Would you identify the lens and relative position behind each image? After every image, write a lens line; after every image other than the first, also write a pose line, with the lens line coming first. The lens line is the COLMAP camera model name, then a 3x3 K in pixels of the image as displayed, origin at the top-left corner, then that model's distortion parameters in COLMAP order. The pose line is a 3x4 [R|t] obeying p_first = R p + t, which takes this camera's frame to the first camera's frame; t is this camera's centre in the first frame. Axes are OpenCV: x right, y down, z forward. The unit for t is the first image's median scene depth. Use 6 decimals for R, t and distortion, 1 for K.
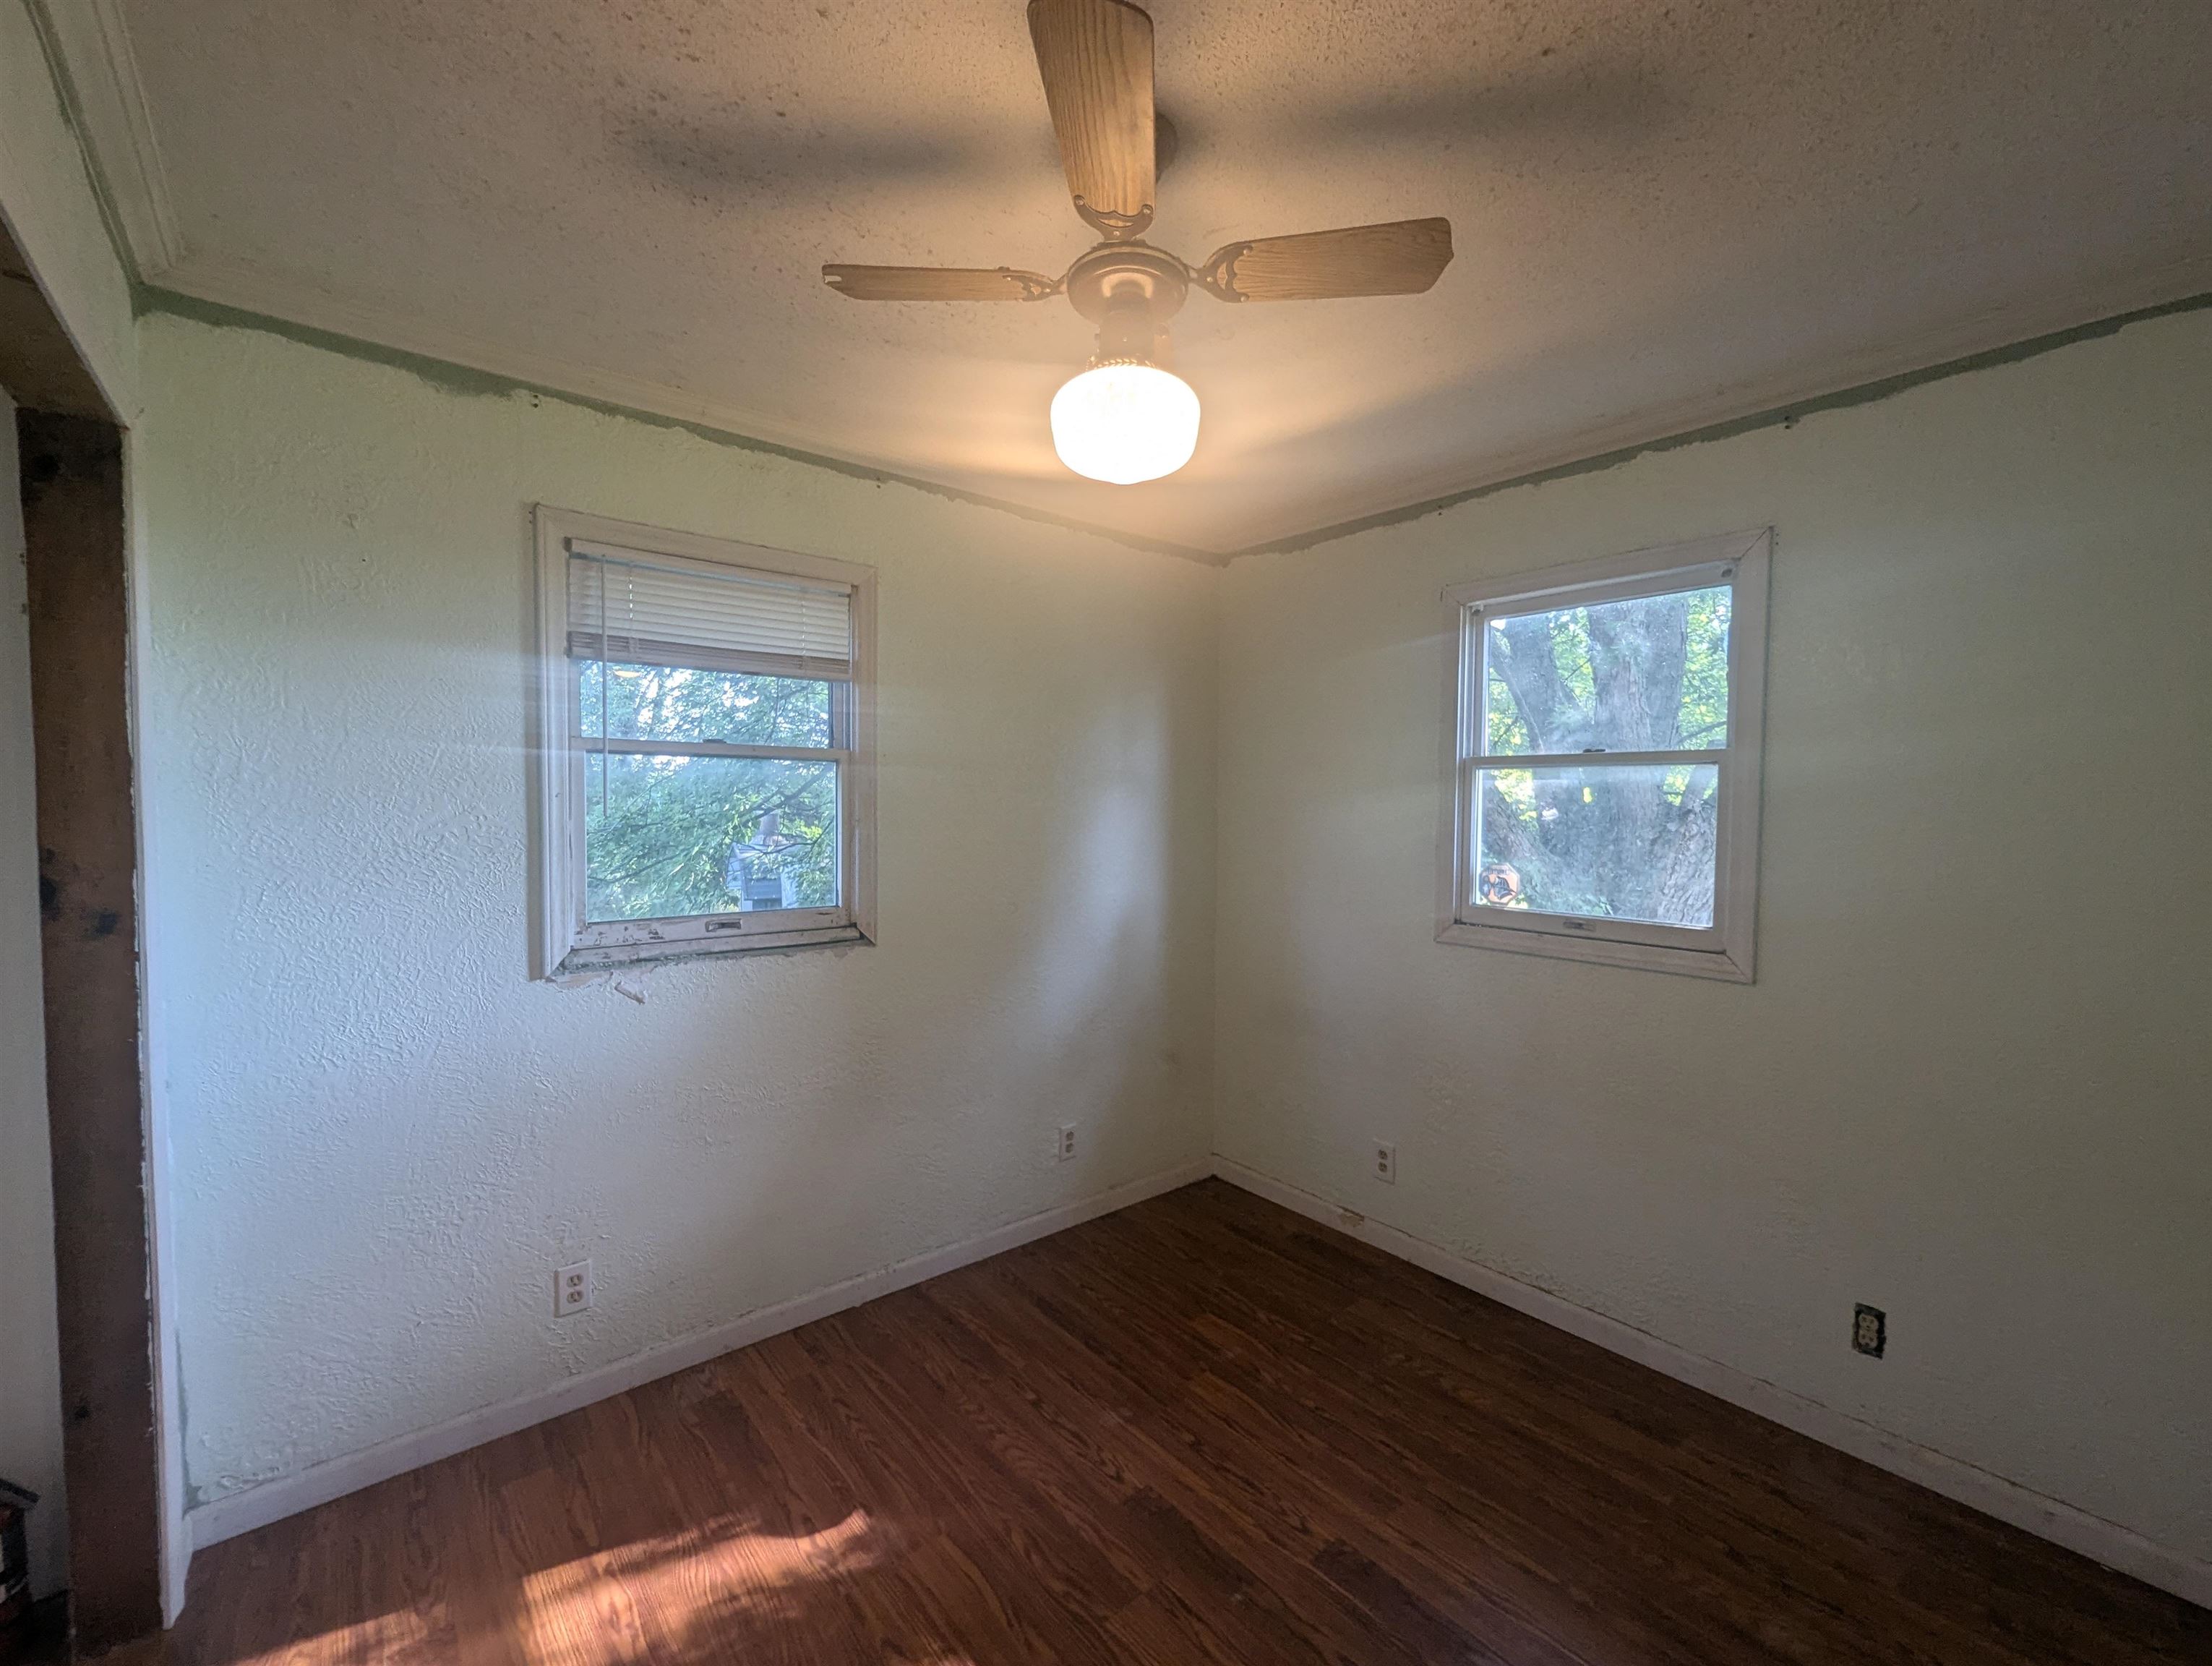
lens RADIAL K [[908.2, 0, 1107.6], [0, 908.2, 832.0], [0, 0, 1]] dist [-0.008317, 0.000383]
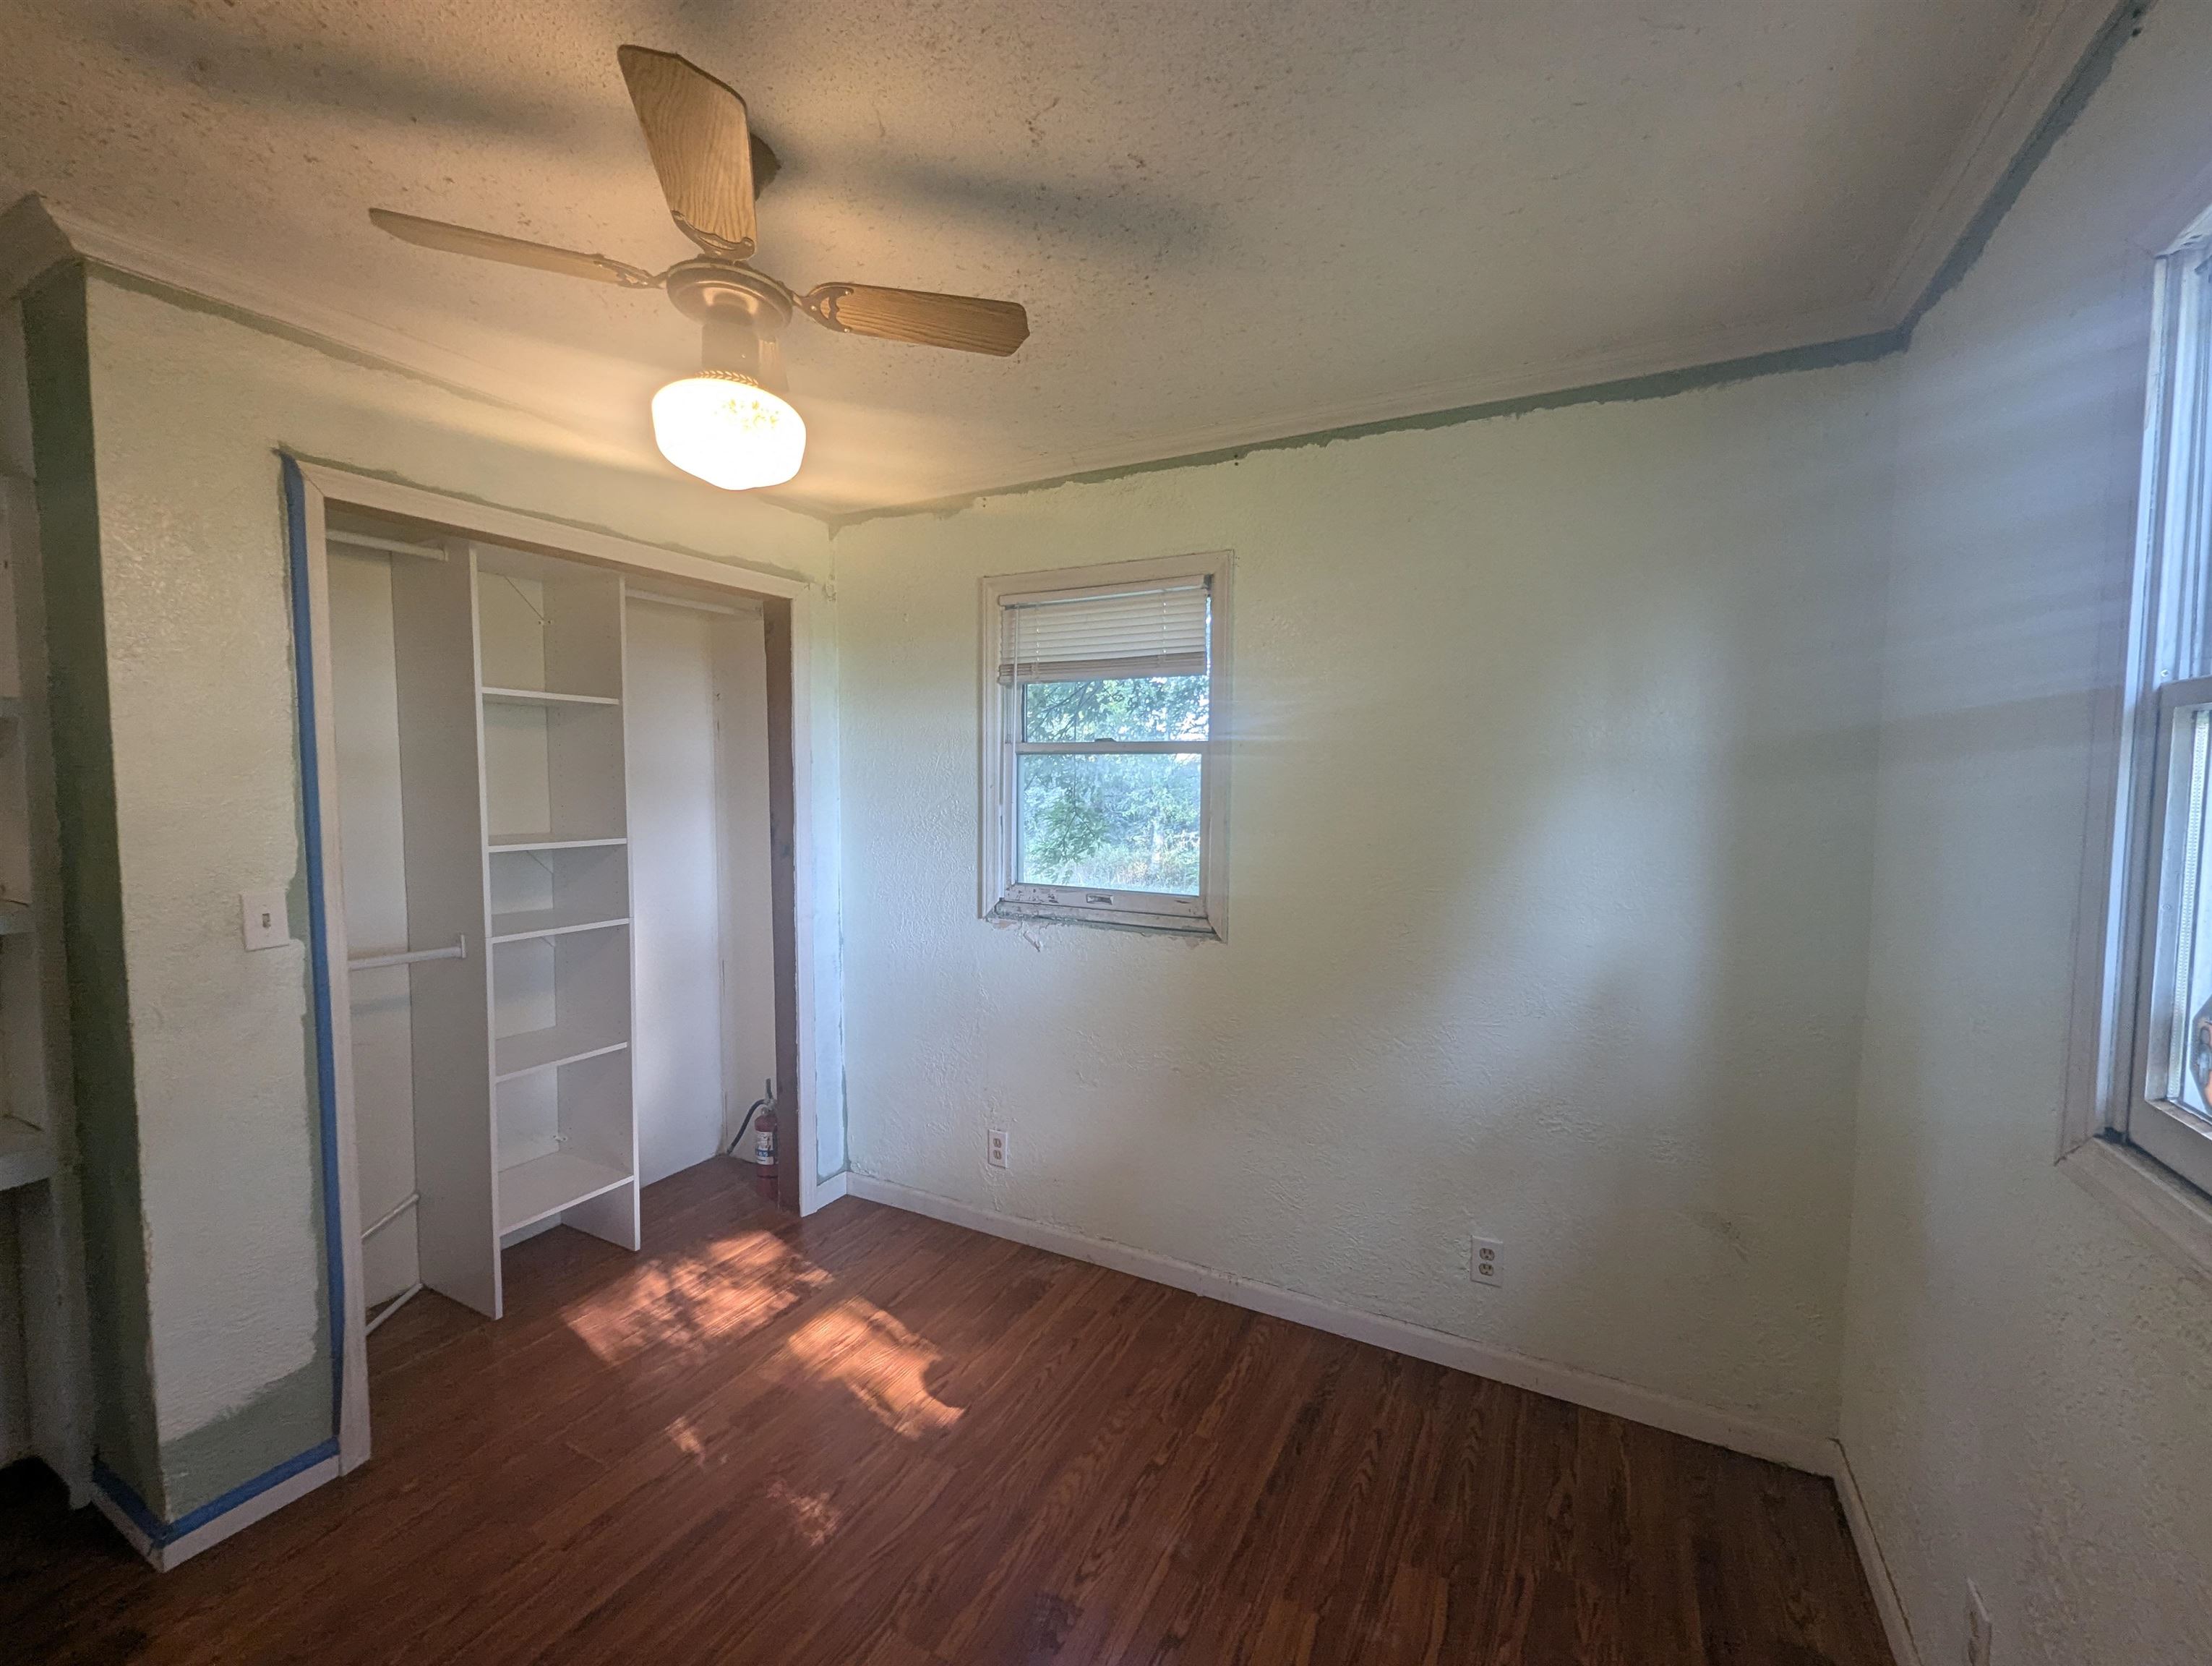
lens RADIAL K [[908.2, 0, 1111.5], [0, 908.2, 836.8], [0, 0, 1]] dist [-0.008317, 0.000383]
pose [[0.382425, 0.051155, -0.922569, 0.674777], [-0.038948, 0.998471, 0.039218, -0.023839], [0.923165, 0.020934, 0.383833, 0.587388]]
